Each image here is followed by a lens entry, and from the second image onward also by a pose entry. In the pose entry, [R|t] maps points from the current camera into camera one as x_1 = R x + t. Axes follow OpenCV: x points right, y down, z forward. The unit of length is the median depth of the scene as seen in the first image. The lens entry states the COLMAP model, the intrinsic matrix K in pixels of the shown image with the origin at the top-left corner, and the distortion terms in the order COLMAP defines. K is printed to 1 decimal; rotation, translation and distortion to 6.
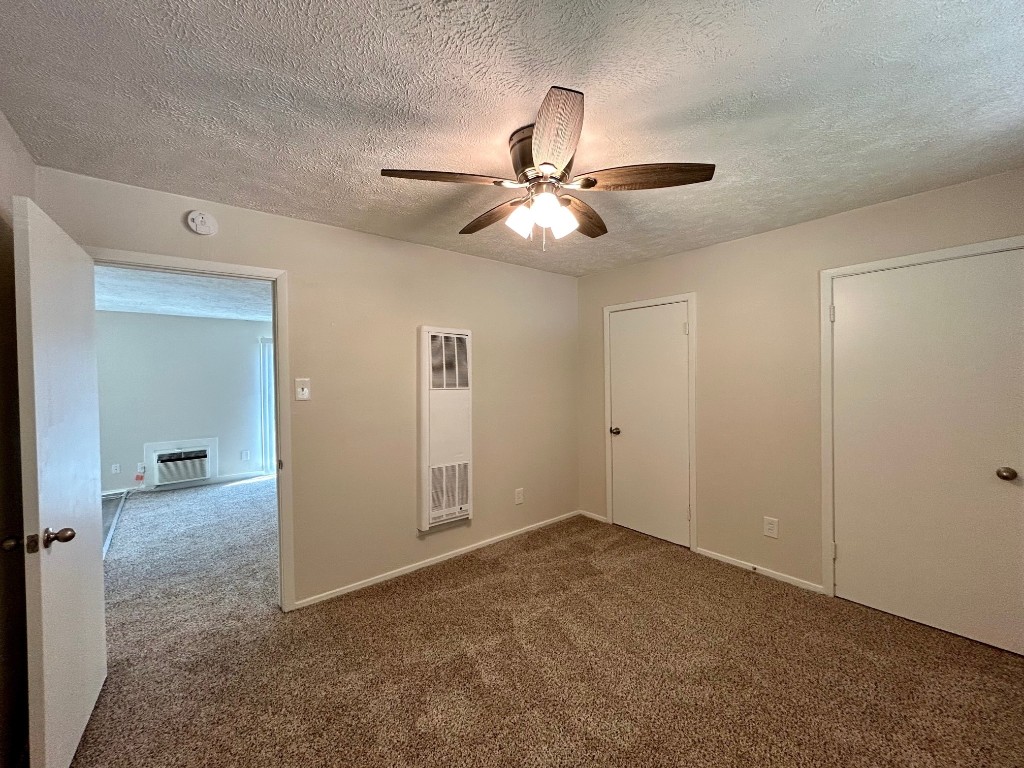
lens RADIAL K [[412.0, 0, 509.8], [0, 412.0, 380.7], [0, 0, 1]] dist [0.001599, 0.000657]
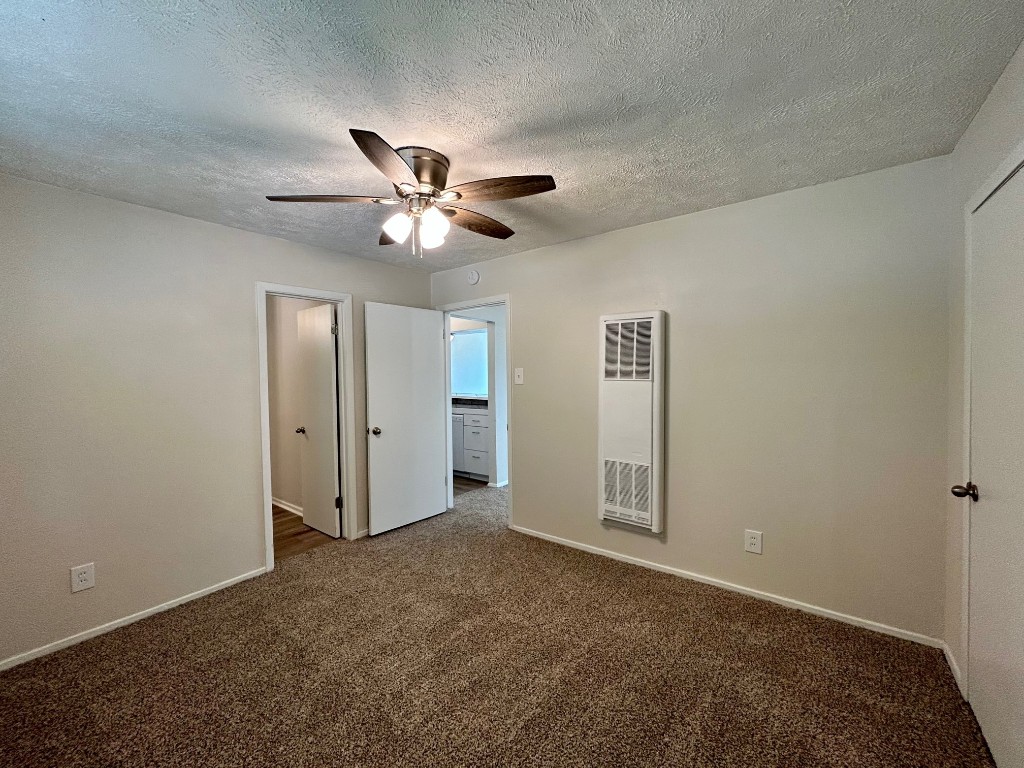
lens RADIAL K [[412.0, 0, 509.6], [0, 412.0, 381.2], [0, 0, 1]] dist [0.001599, 0.000657]
pose [[0.223102, 0.032547, -0.974252, 0.702972], [0.003281, 0.999412, 0.034139, -0.009179], [0.974790, -0.010813, 0.222864, 0.551885]]
